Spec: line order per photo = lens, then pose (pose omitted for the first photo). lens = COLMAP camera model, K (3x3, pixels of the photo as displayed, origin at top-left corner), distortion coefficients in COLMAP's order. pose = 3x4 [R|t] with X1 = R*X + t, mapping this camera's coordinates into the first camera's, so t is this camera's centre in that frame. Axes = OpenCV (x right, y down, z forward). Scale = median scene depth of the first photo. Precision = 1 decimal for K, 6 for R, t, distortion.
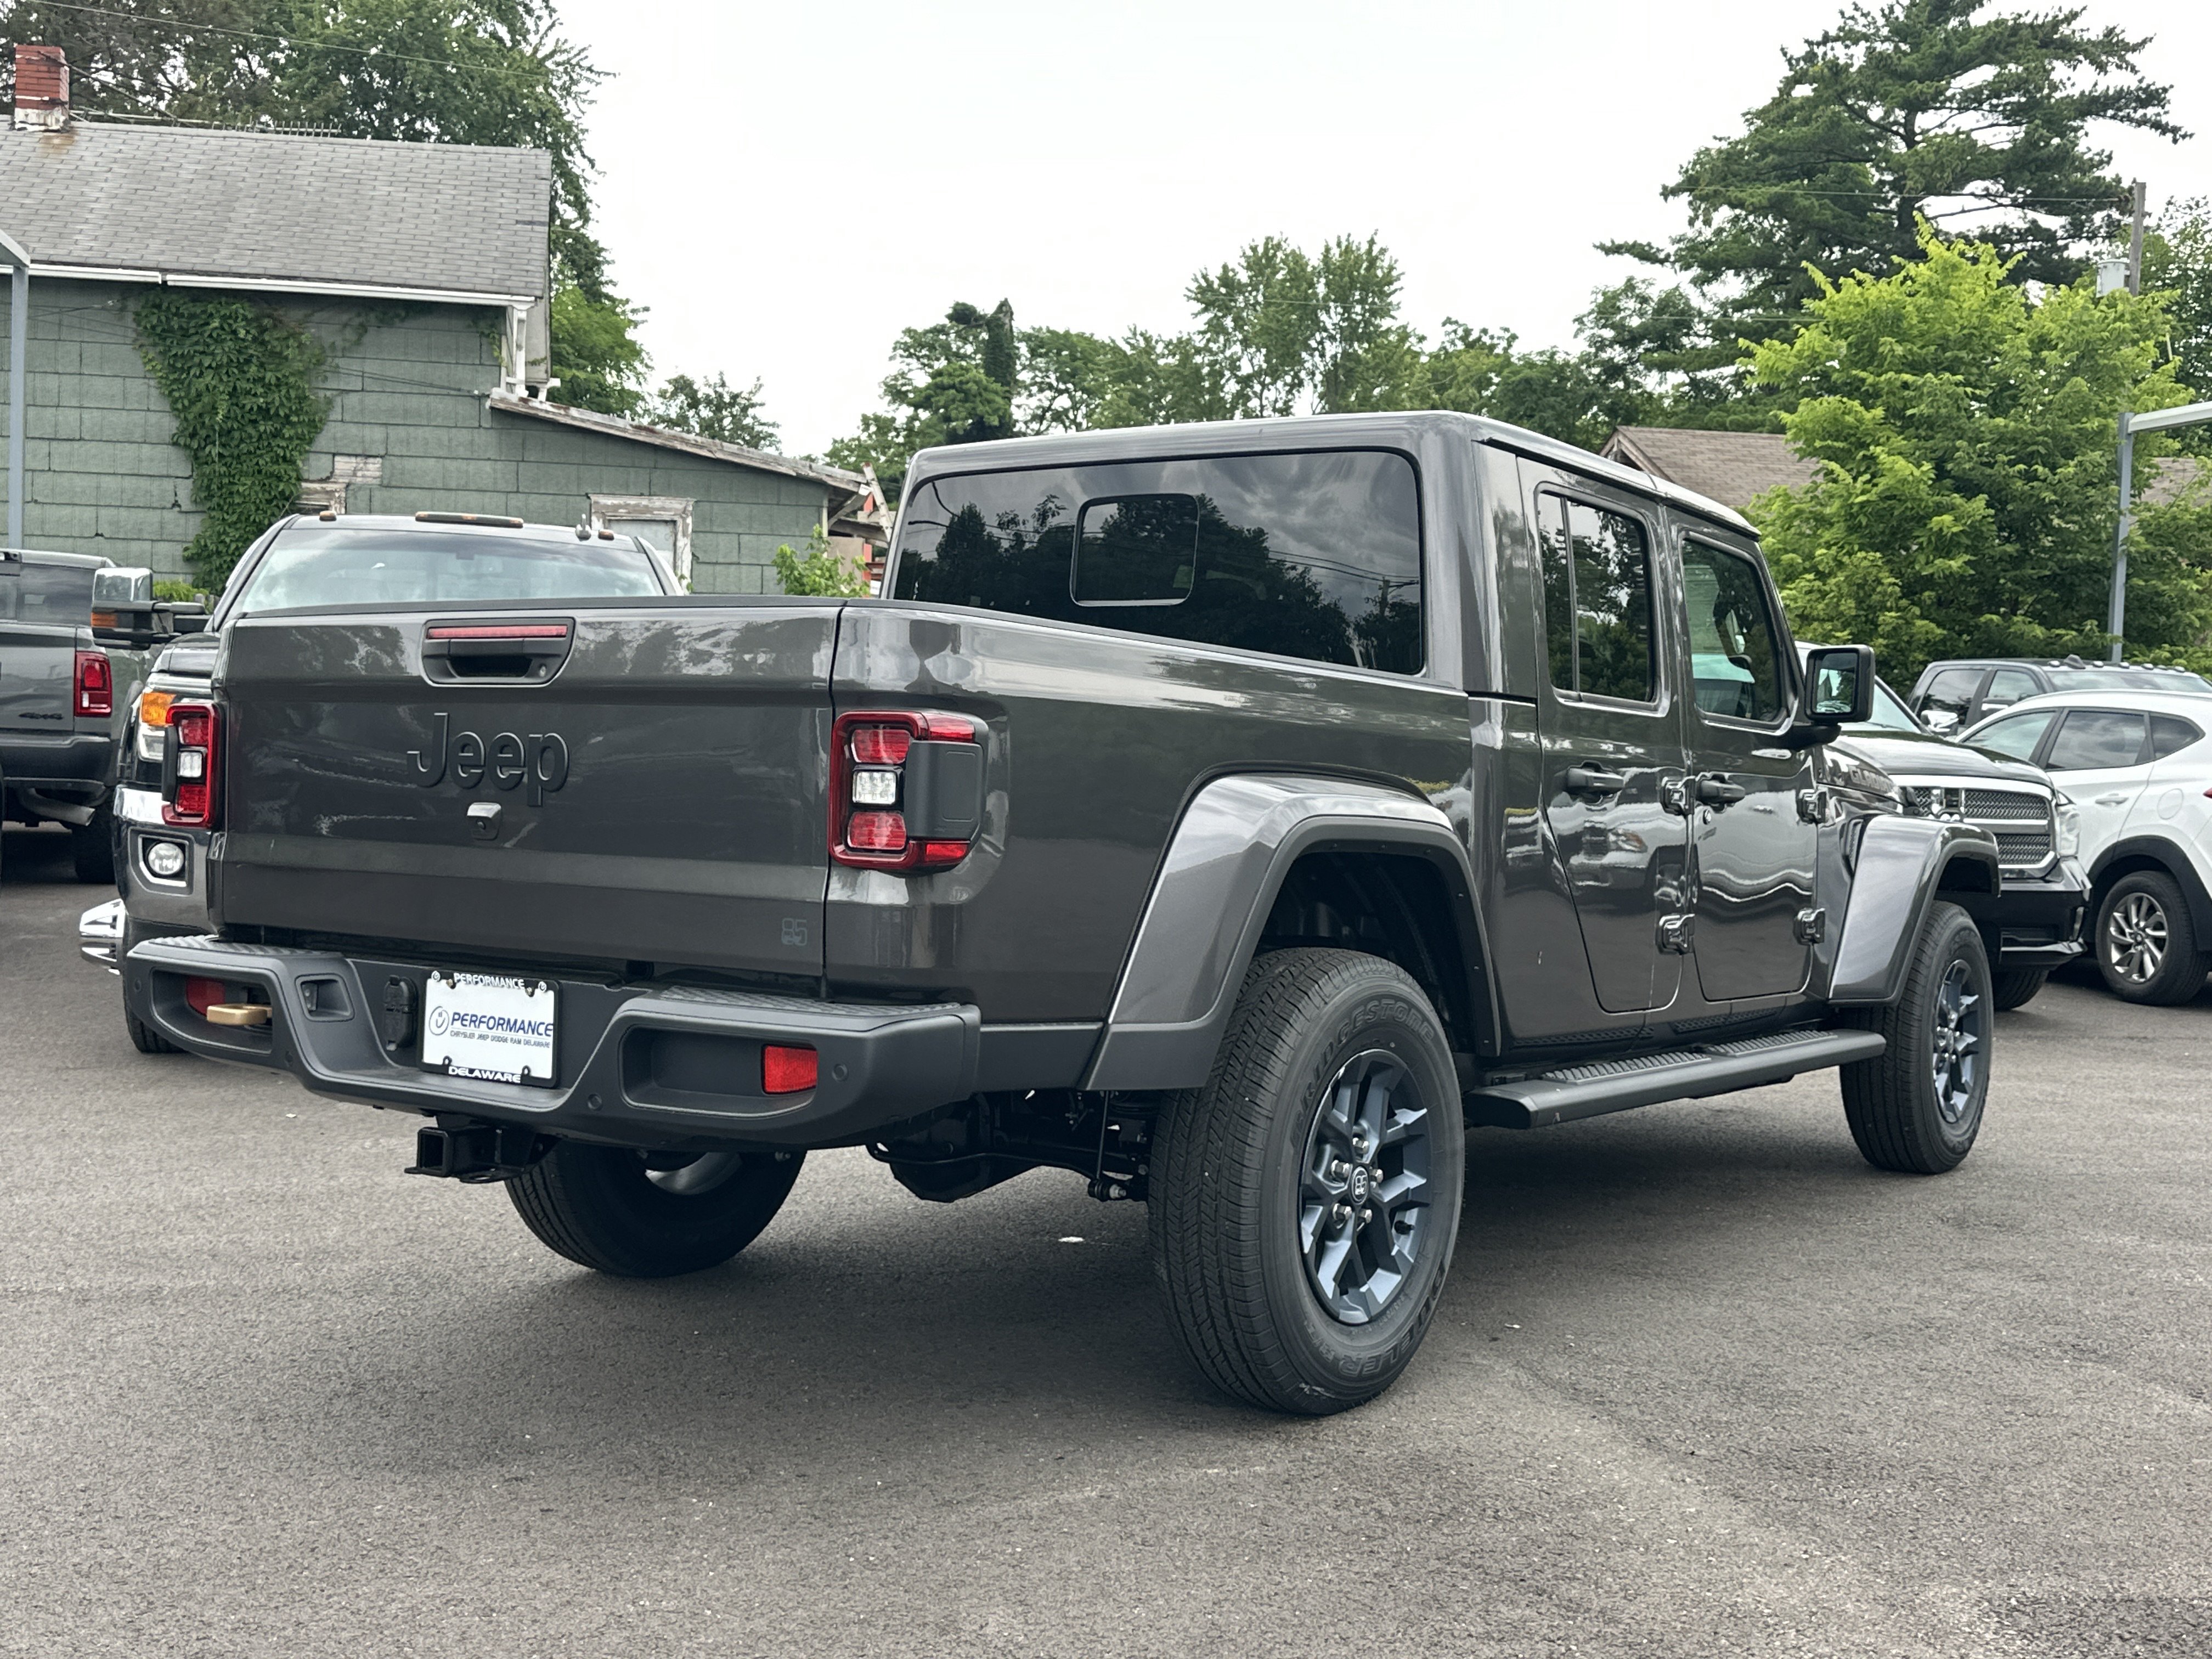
lens RADIAL K [[2358.7, 0, 1085.6], [0, 2358.7, 818.0], [0, 0, 1]] dist [0.202258, -0.454680]
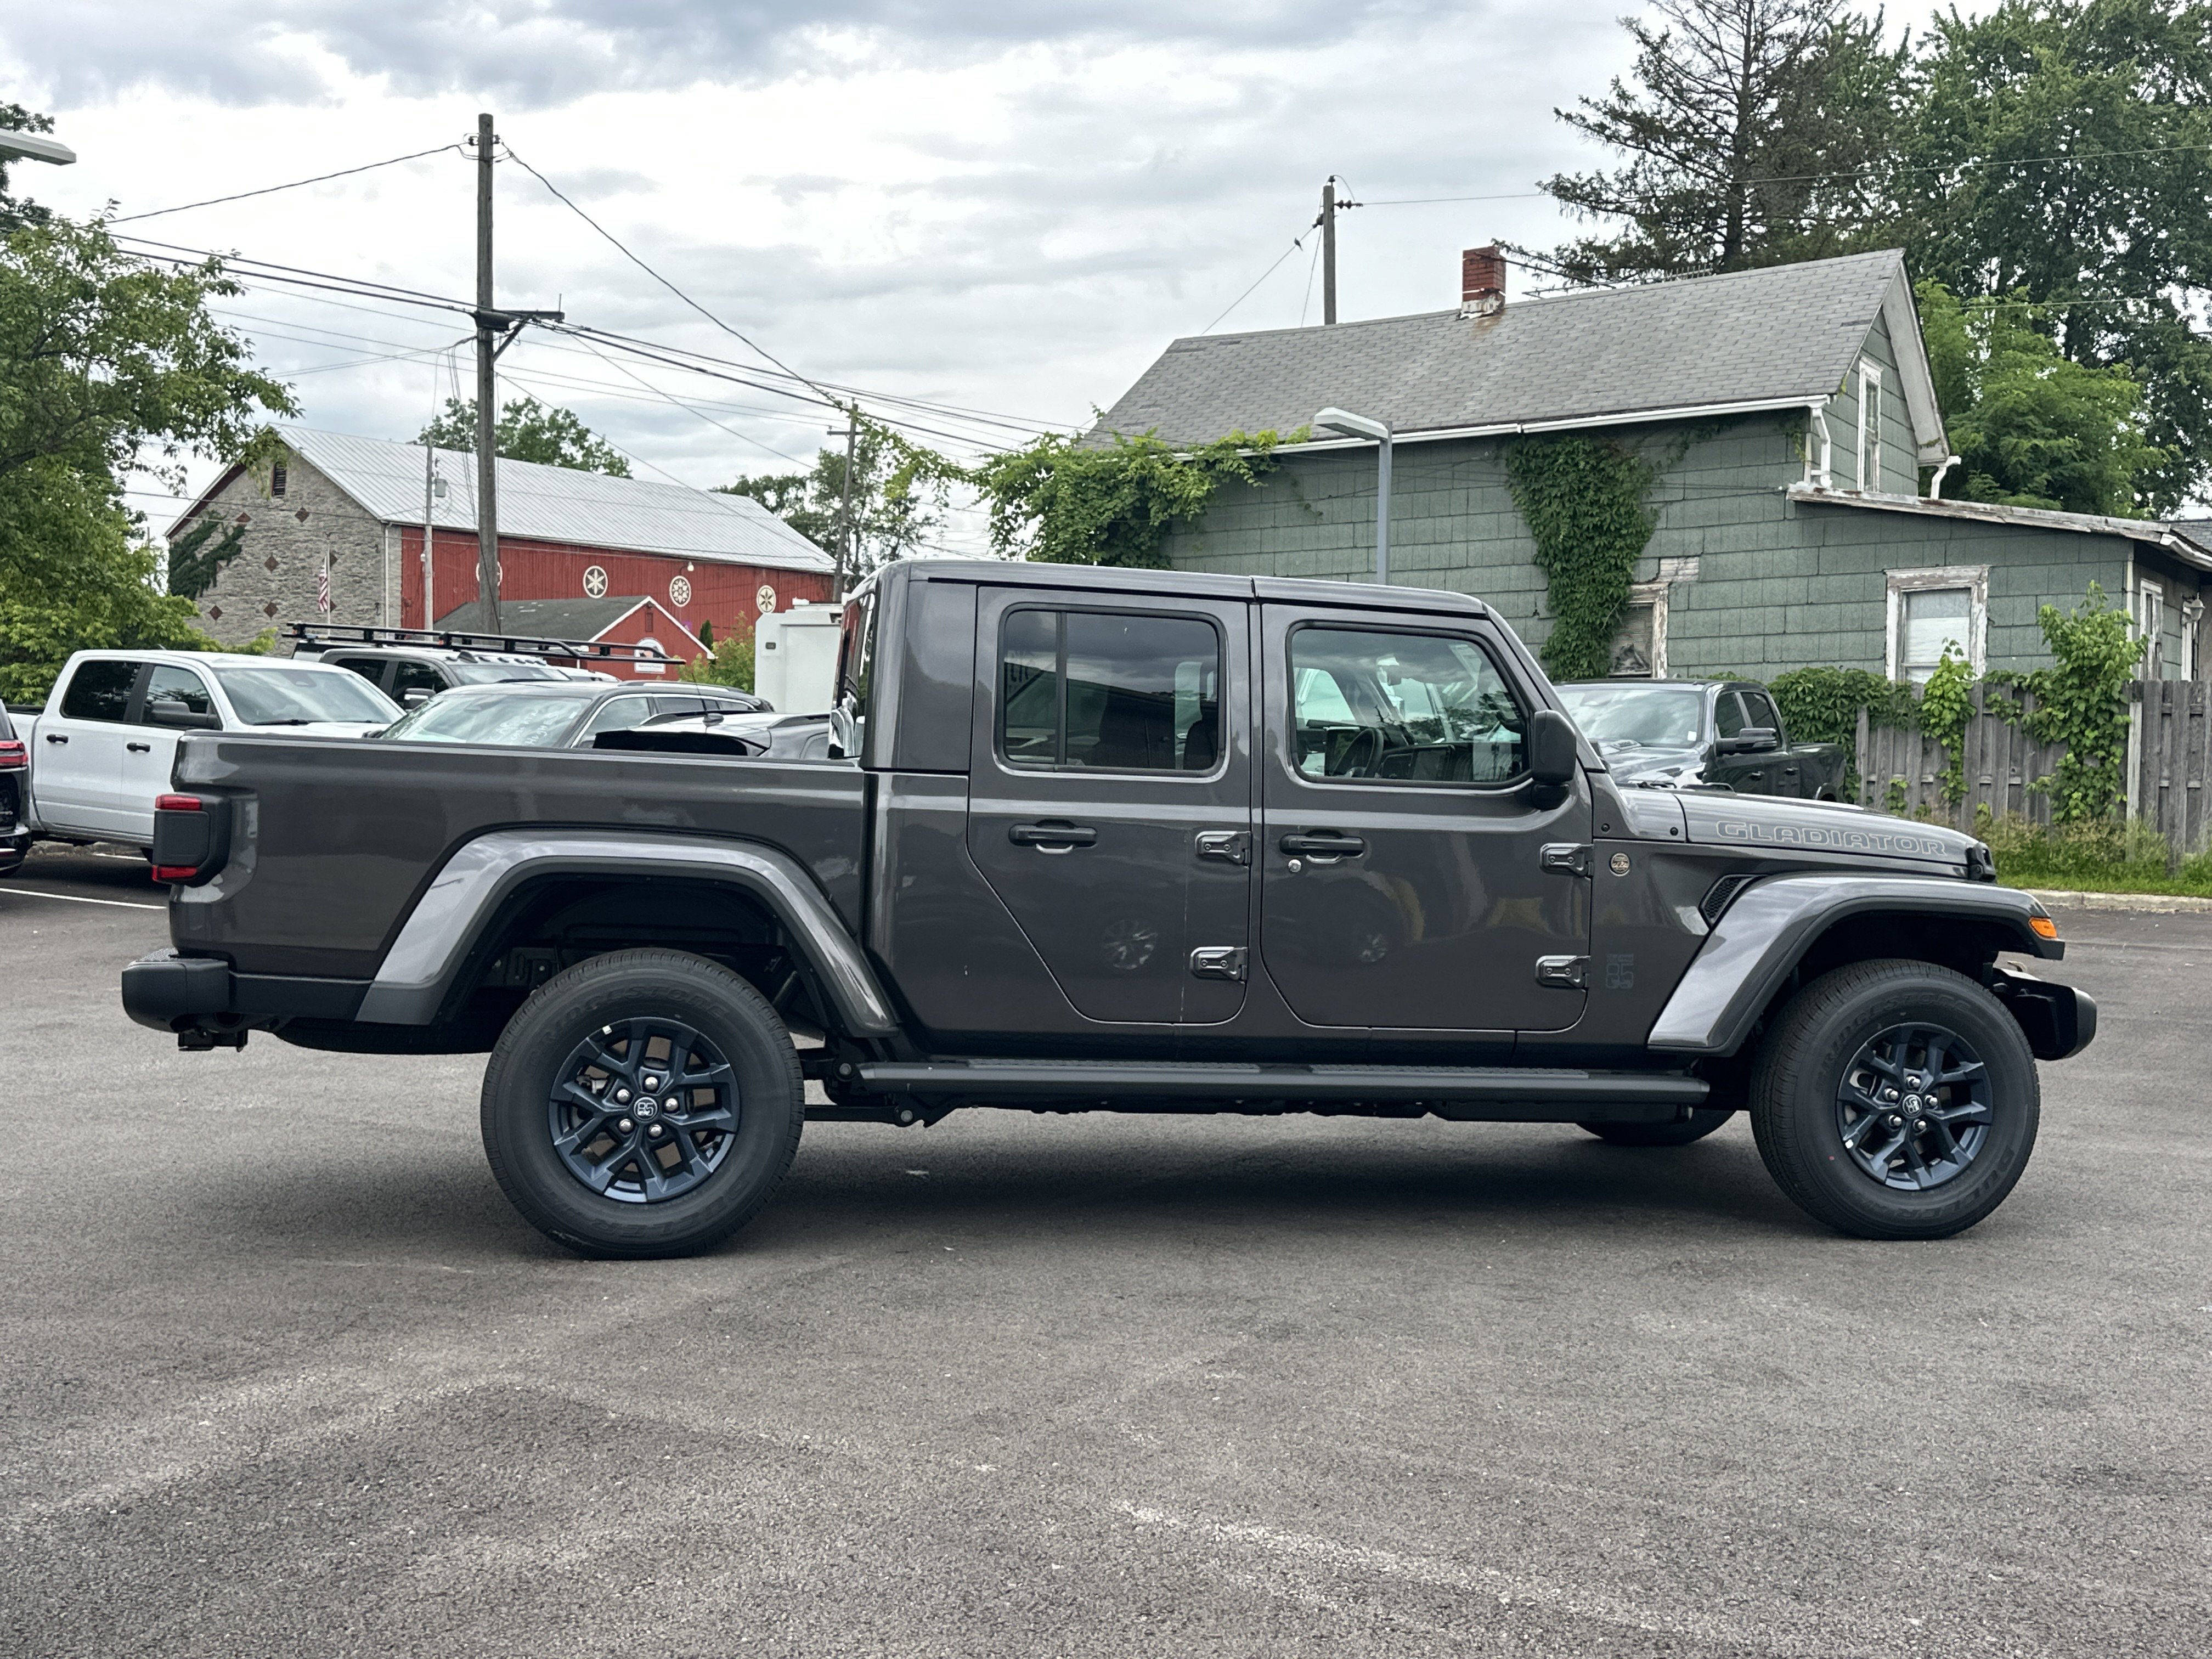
lens RADIAL K [[2215.3, 0, 1085.6], [0, 2215.3, 848.3], [0, 0, 1]] dist [0.188589, -0.391746]
pose [[0.719889, 0.002752, -0.694084, 0.097066], [-0.012144, 0.999889, -0.008630, 0.000143], [0.693983, 0.014642, 0.719843, 0.014750]]
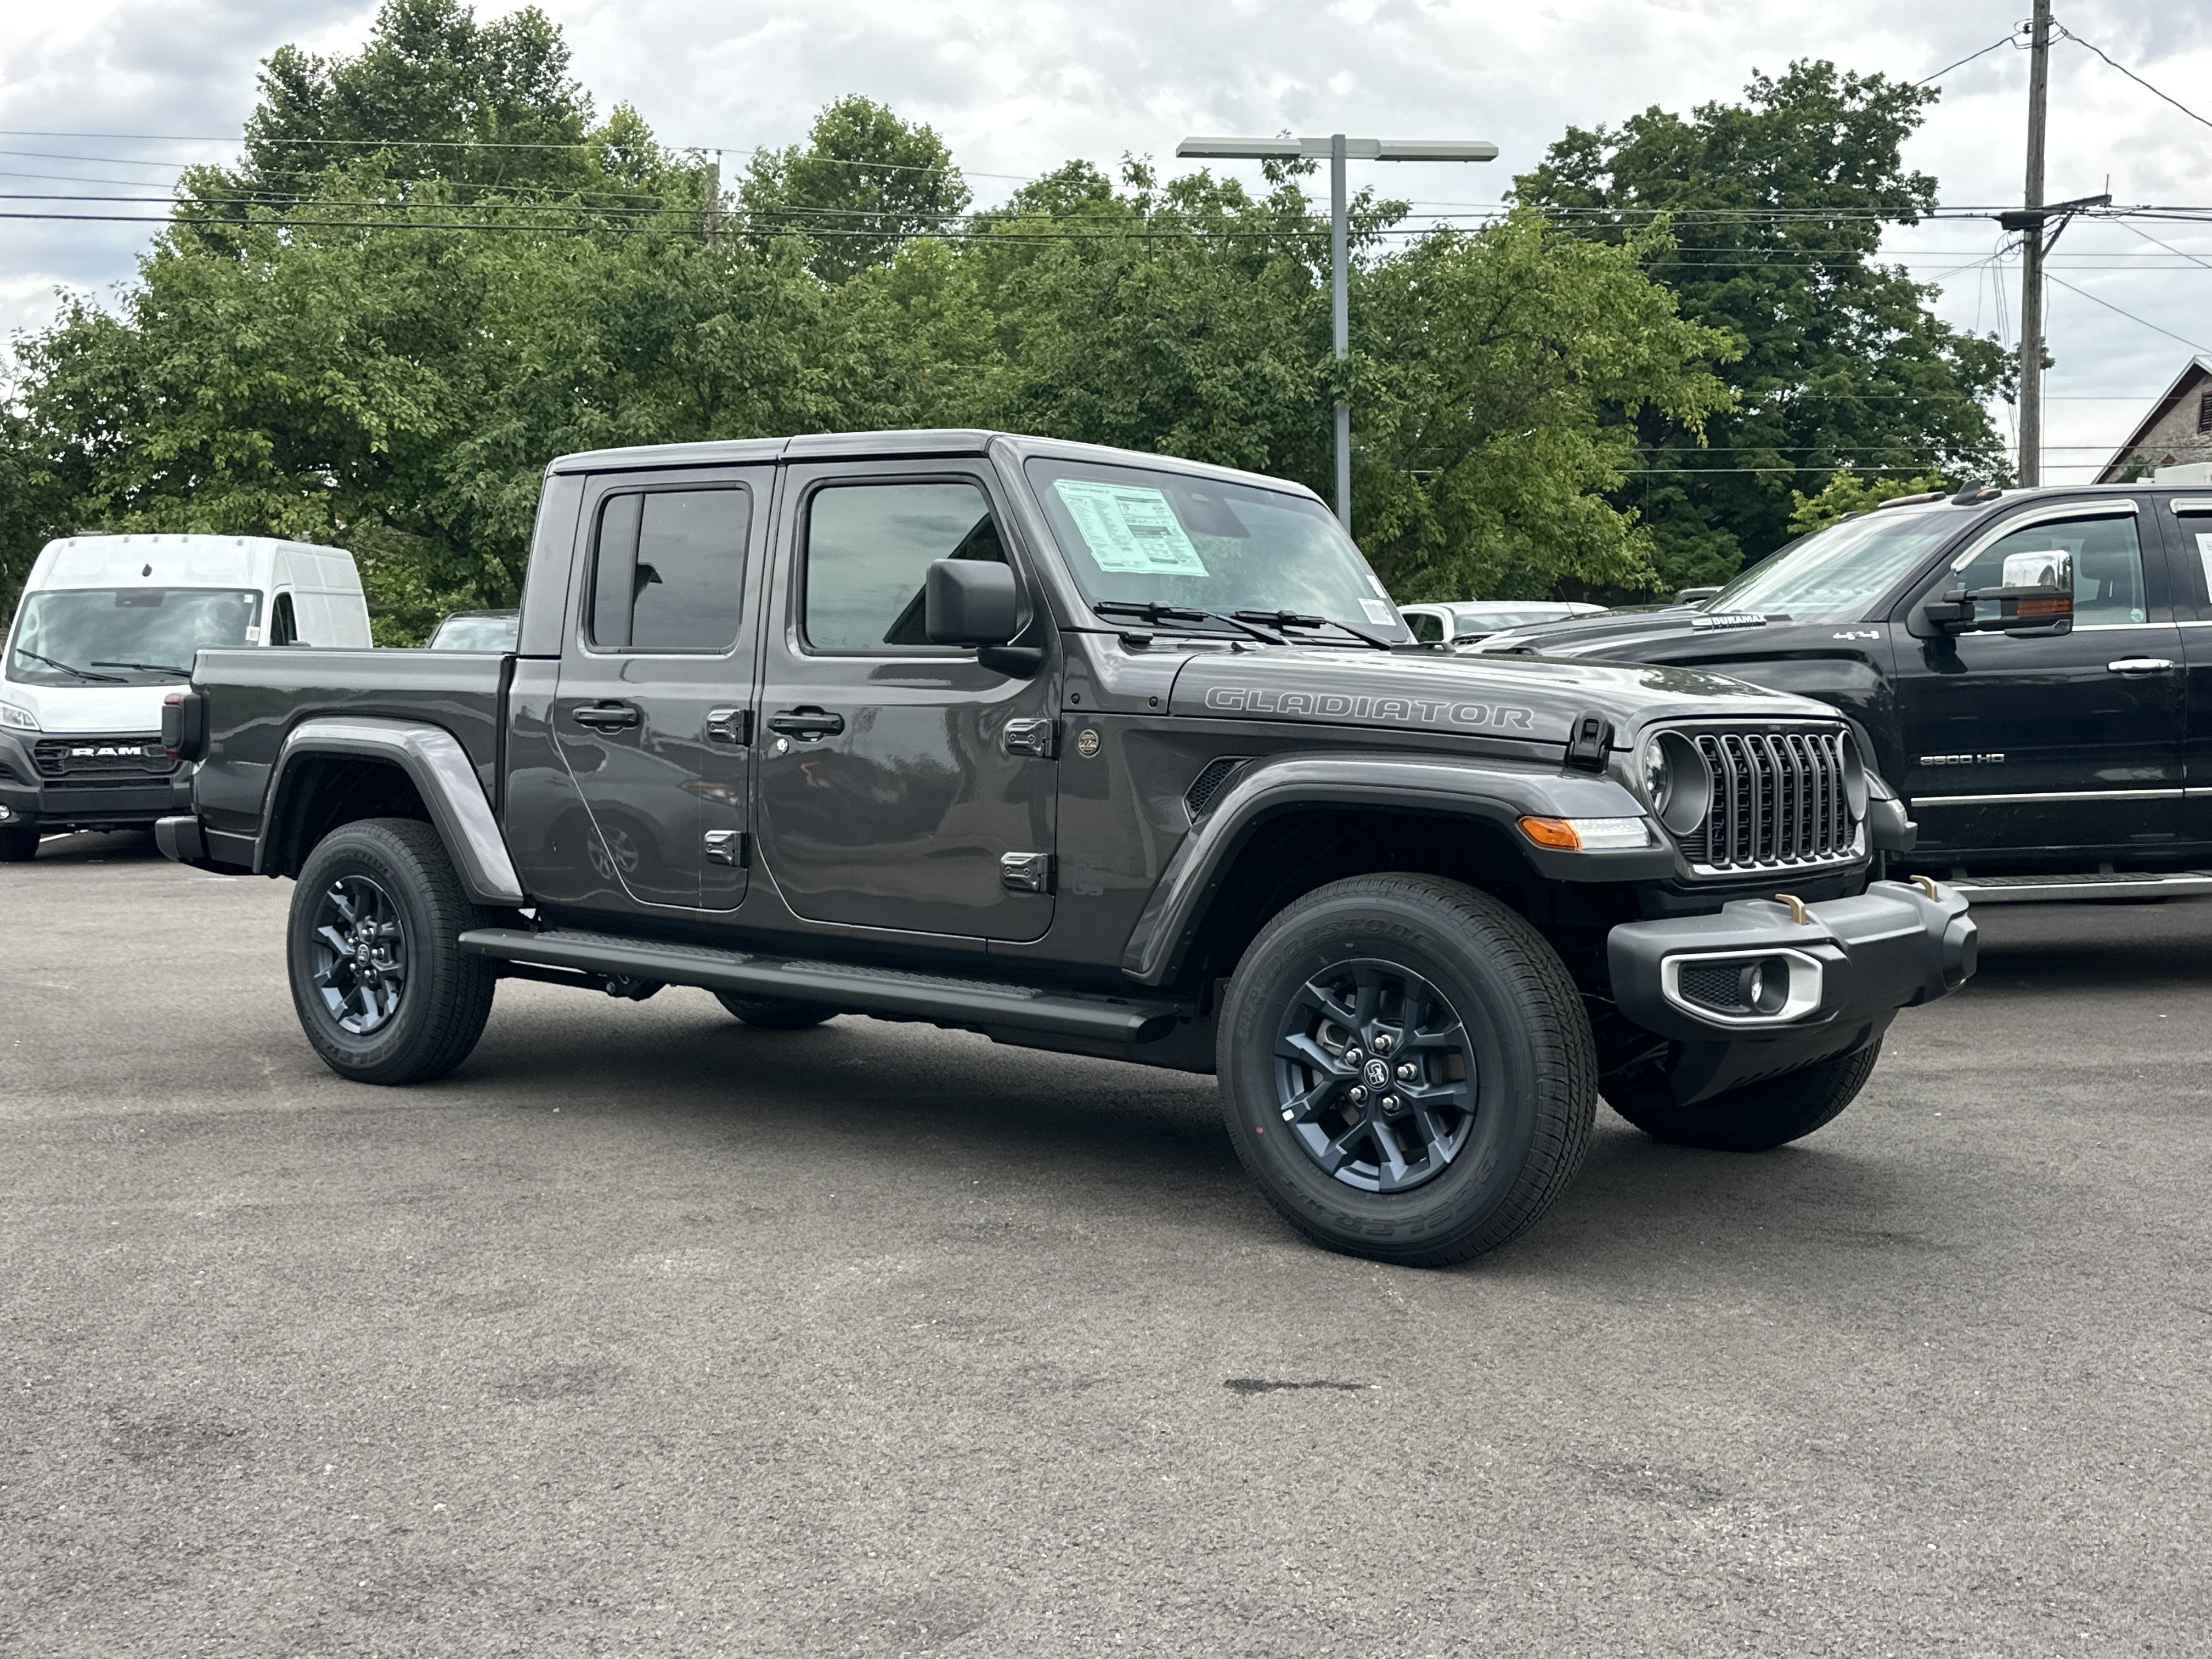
lens RADIAL K [[2215.3, 0, 1085.6], [0, 2215.3, 848.3], [0, 0, 1]] dist [0.188589, -0.391746]
pose [[-0.063208, 0.023480, -0.997724, 0.130253], [-0.026691, 0.999326, 0.025209, 0.001747], [0.997643, 0.028224, -0.062538, 0.124143]]
